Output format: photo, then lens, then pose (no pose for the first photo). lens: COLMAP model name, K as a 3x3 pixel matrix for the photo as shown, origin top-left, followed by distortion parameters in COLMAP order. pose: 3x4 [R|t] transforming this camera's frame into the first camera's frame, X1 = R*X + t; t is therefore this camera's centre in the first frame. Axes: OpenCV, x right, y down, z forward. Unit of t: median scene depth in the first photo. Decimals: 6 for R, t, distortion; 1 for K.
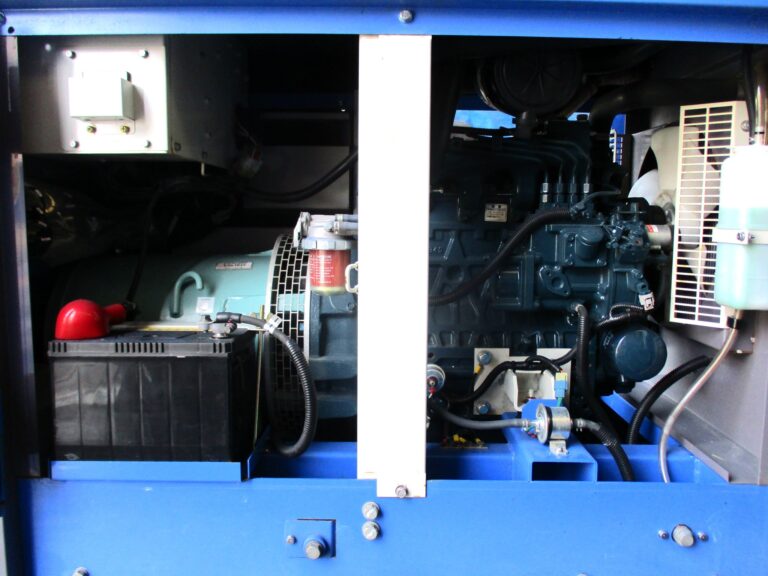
lens RADIAL K [[632.6, 0, 384.0], [0, 632.6, 288.0], [0, 0, 1]] dist [-0.008642, -0.005555]
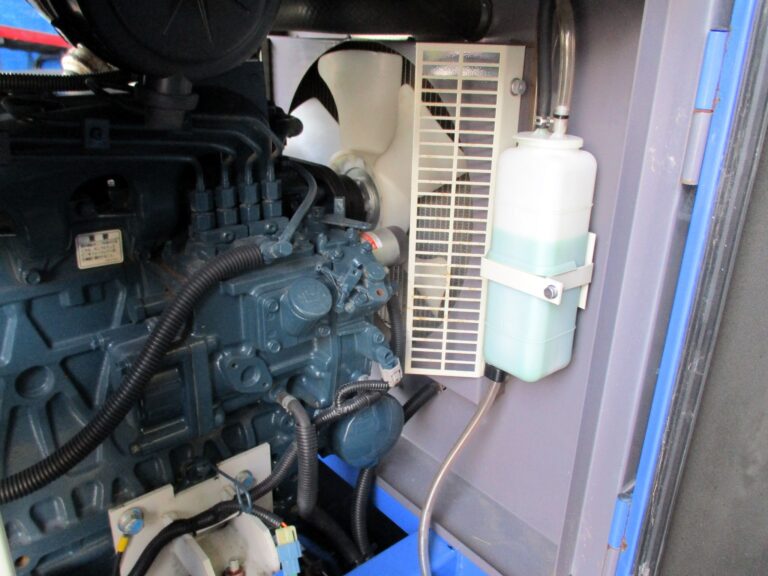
lens RADIAL K [[667.3, 0, 384.0], [0, 667.3, 288.0], [0, 0, 1]] dist [-0.012339, -0.013948]
pose [[0.769907, -0.227558, 0.596205, 0.034931], [0.065980, 0.957640, 0.280307, -0.235873], [-0.634736, -0.176473, 0.752308, 0.502392]]
